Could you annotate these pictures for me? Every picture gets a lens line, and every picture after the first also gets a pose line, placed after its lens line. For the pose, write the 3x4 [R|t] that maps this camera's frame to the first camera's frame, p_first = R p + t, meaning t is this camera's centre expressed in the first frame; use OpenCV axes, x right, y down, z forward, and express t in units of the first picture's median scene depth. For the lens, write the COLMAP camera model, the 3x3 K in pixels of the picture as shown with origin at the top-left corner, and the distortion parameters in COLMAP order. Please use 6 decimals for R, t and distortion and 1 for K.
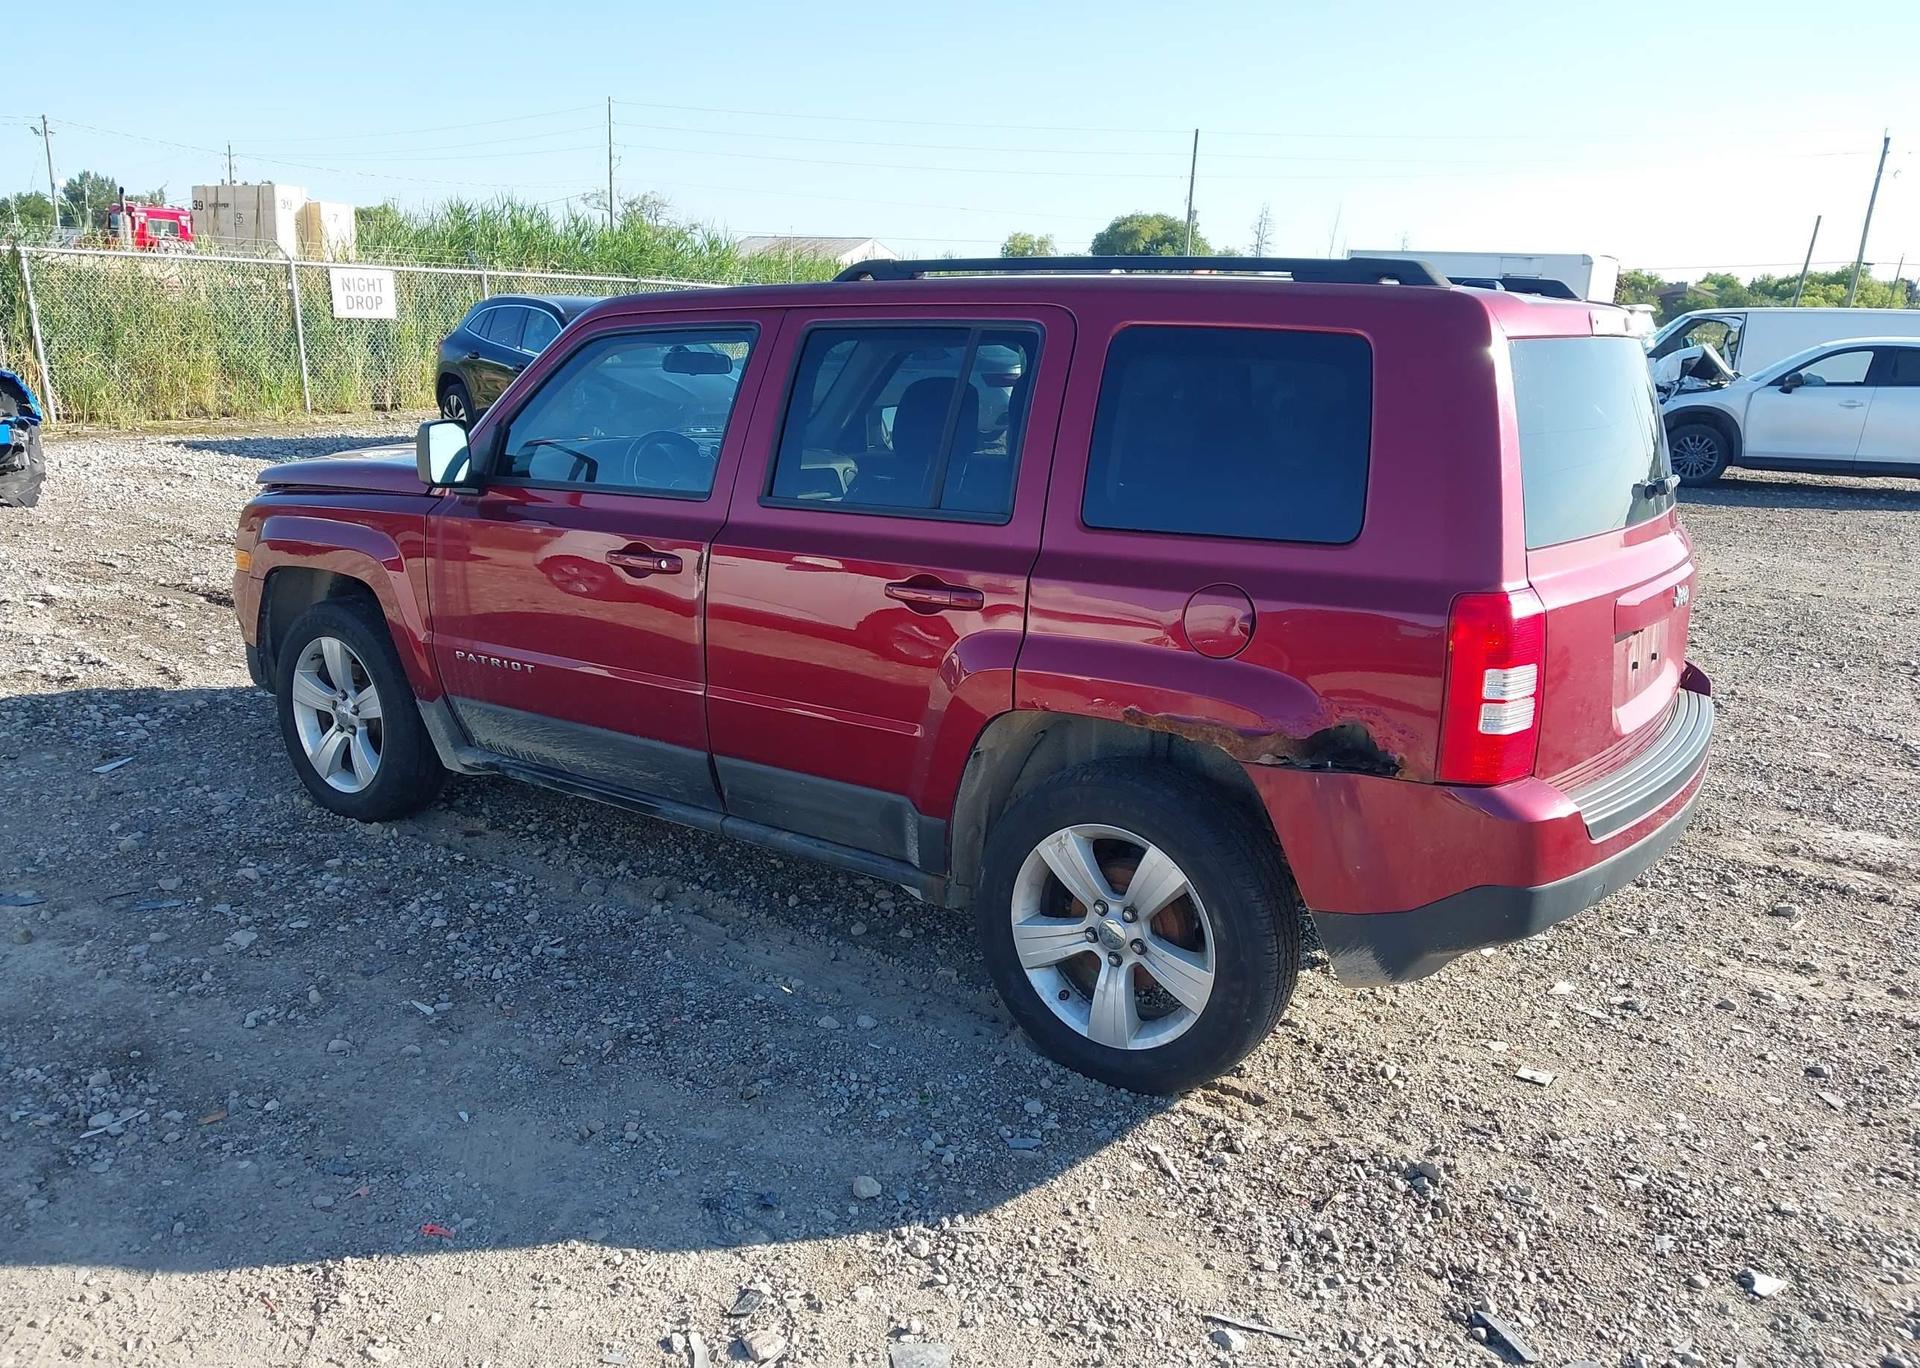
lens RADIAL K [[1507.3, 0, 959.6], [0, 1507.3, 686.3], [0, 0, 1]] dist [0.025742, -0.030525]
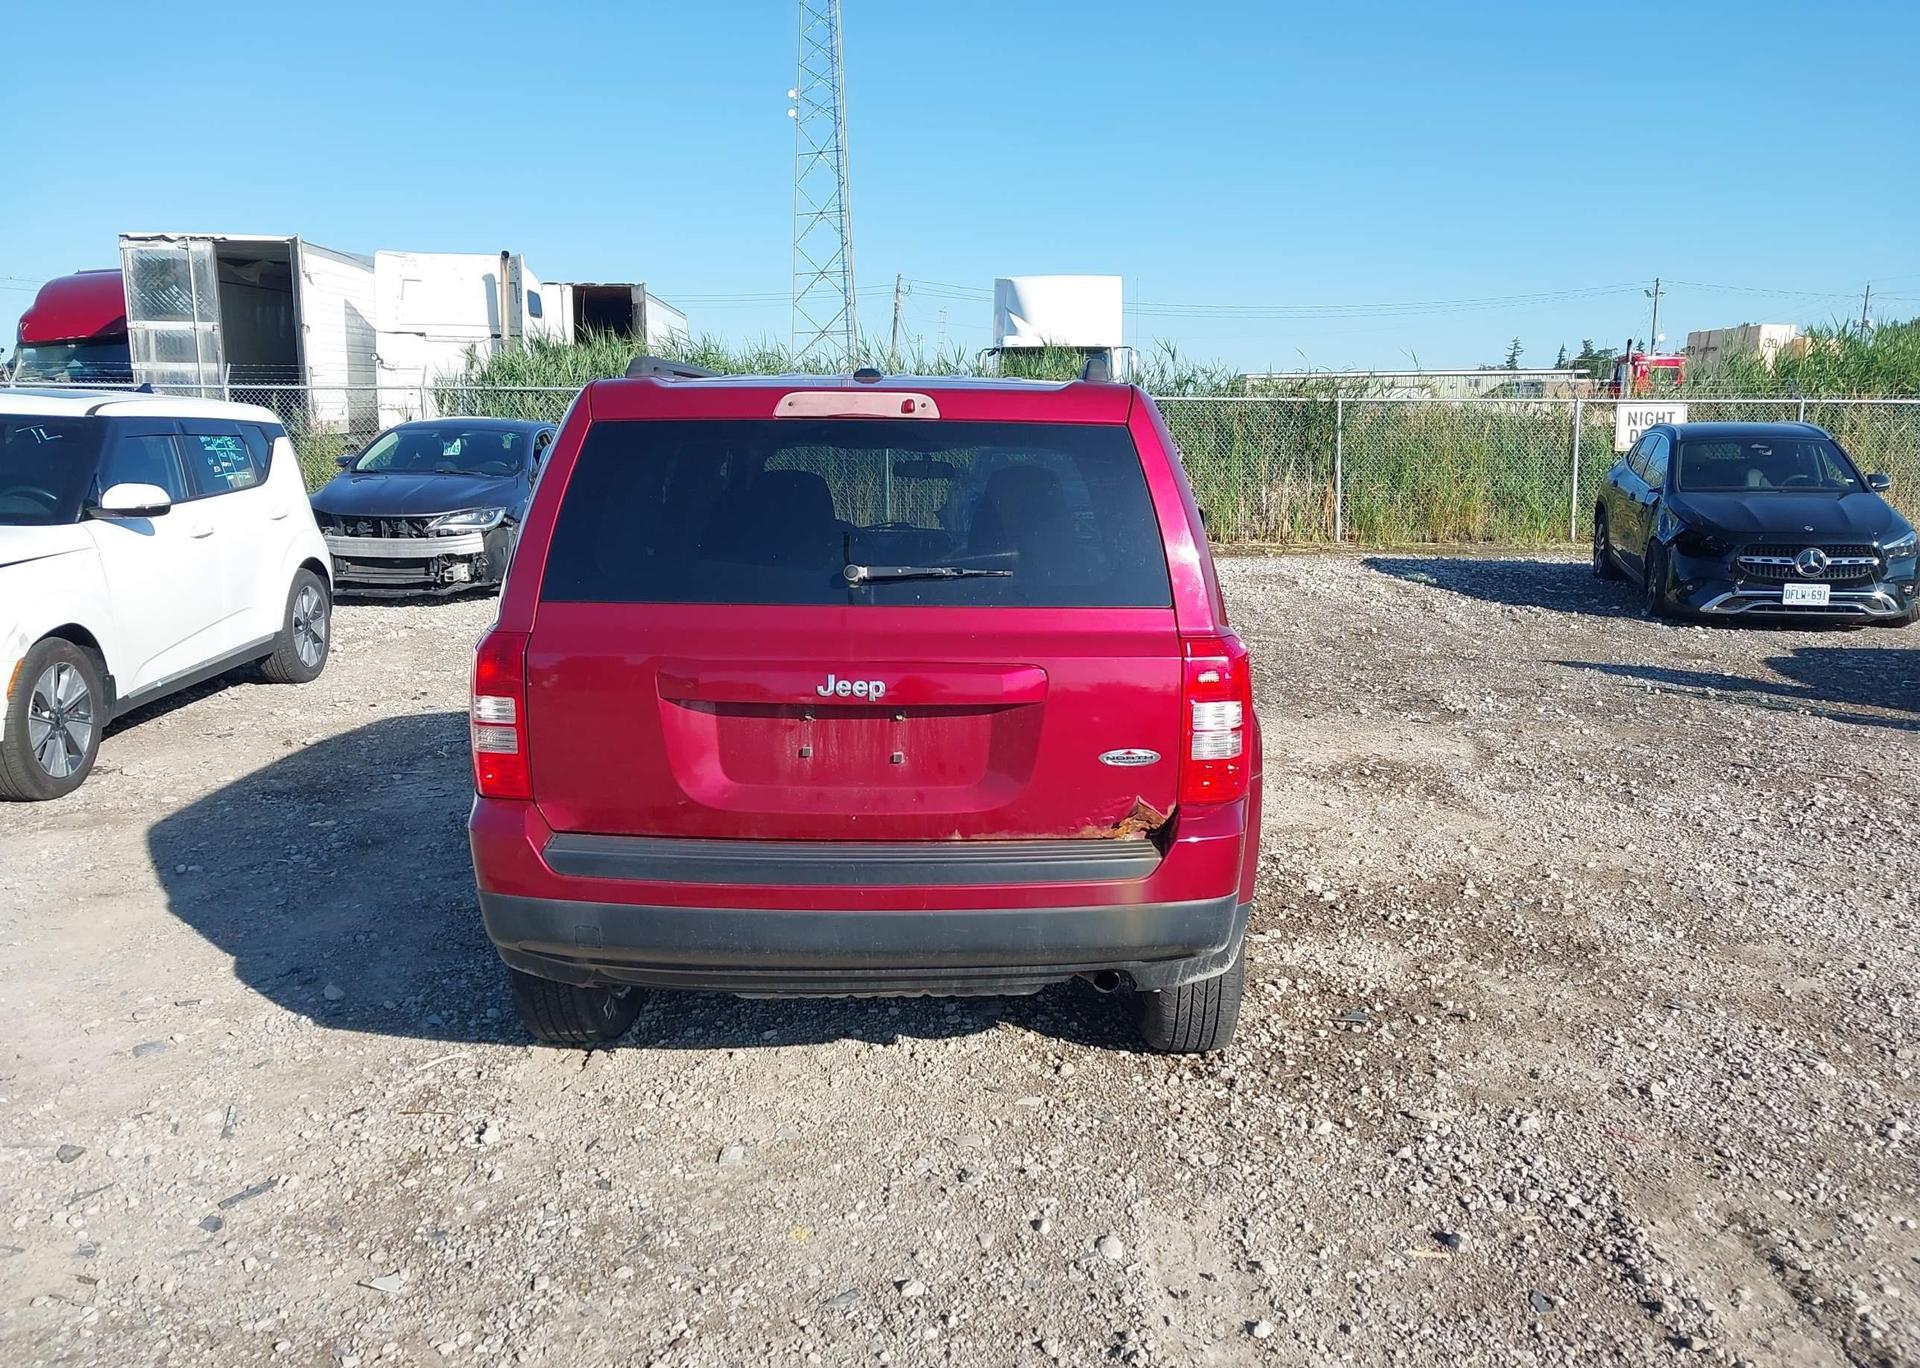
lens RADIAL K [[1507.3, 0, 986.0], [0, 1507.3, 666.5], [0, 0, 1]] dist [0.025742, -0.030525]
pose [[0.560246, 0.098226, -0.822482, 1.171355], [-0.181969, 0.983283, -0.006521, -0.076231], [0.808091, 0.153319, 0.568754, 0.477897]]
